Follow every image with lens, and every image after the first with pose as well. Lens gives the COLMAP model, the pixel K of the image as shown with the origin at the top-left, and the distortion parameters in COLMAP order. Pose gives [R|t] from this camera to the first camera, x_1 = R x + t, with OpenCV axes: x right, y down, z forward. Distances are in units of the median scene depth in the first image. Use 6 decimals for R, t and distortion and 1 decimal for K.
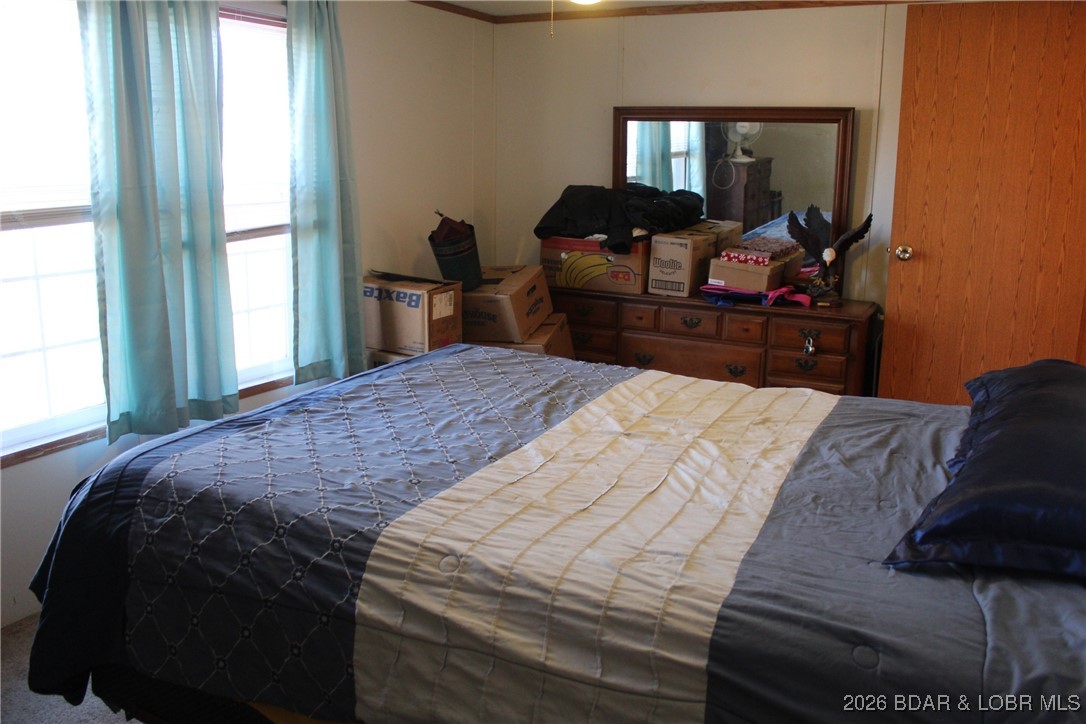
lens RADIAL K [[876.9, 0, 543.0], [0, 876.9, 362.0], [0, 0, 1]] dist [-0.099060, 0.002355]
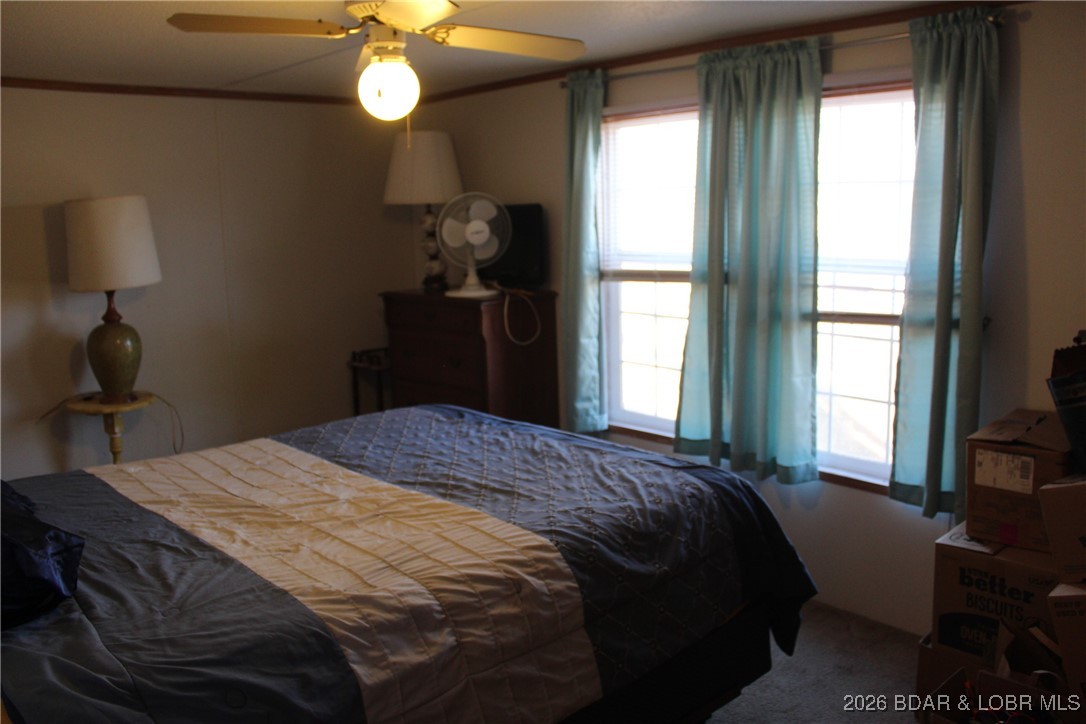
lens RADIAL K [[876.9, 0, 543.0], [0, 876.9, 362.0], [0, 0, 1]] dist [-0.099060, 0.002355]
pose [[-0.322816, 0.161320, -0.932612, 0.809602], [-0.193033, 0.953434, 0.231738, -0.314720], [0.926568, 0.254834, -0.276644, 1.178198]]
